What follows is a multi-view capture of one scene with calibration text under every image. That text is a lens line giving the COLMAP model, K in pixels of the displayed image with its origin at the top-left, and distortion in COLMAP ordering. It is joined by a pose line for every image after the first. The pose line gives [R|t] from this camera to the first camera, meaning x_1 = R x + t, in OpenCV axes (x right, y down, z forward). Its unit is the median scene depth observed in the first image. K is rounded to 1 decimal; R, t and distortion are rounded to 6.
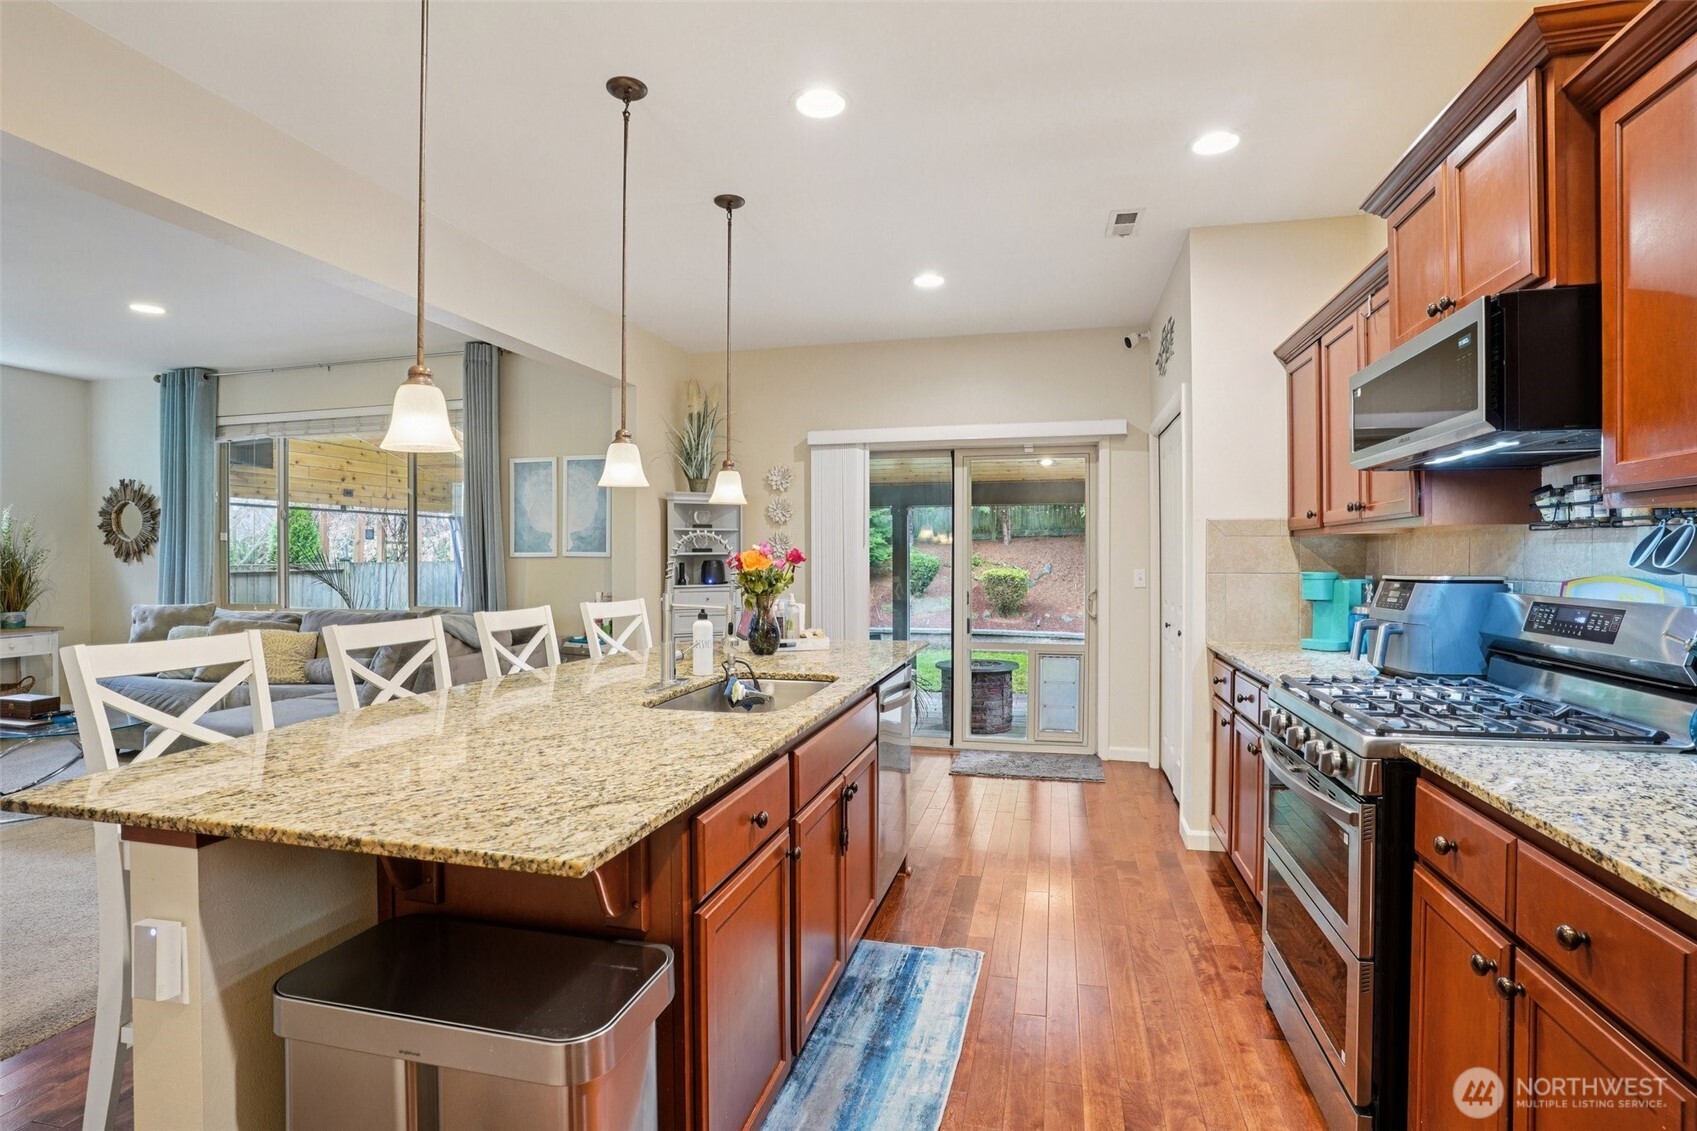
lens RADIAL K [[828.1, 0, 851.7], [0, 828.1, 563.1], [0, 0, 1]] dist [-0.036265, 0.000542]
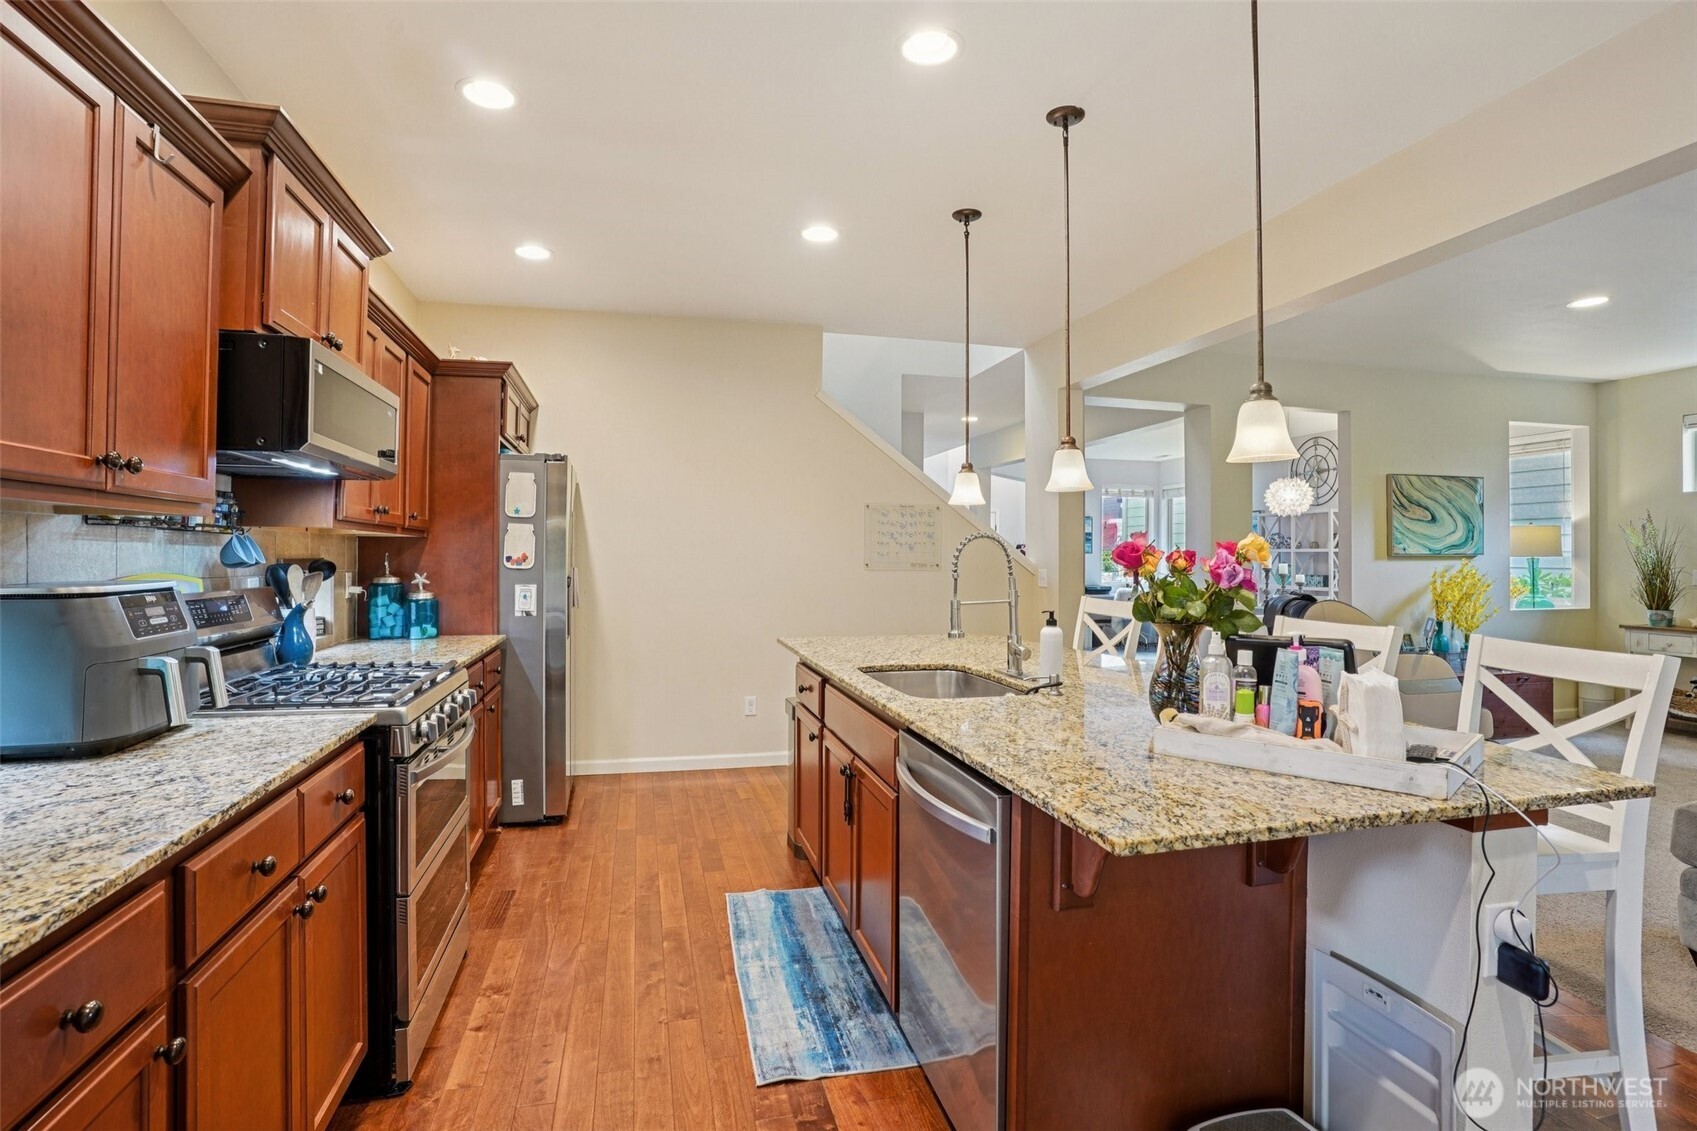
lens RADIAL K [[828.1, 0, 846.3], [0, 828.1, 557.1], [0, 0, 1]] dist [-0.036265, 0.000542]
pose [[-0.883603, -0.001982, -0.468233, 0.487782], [-0.005479, 0.999966, 0.006107, -0.013444], [0.468205, 0.007961, -0.883584, 1.878664]]
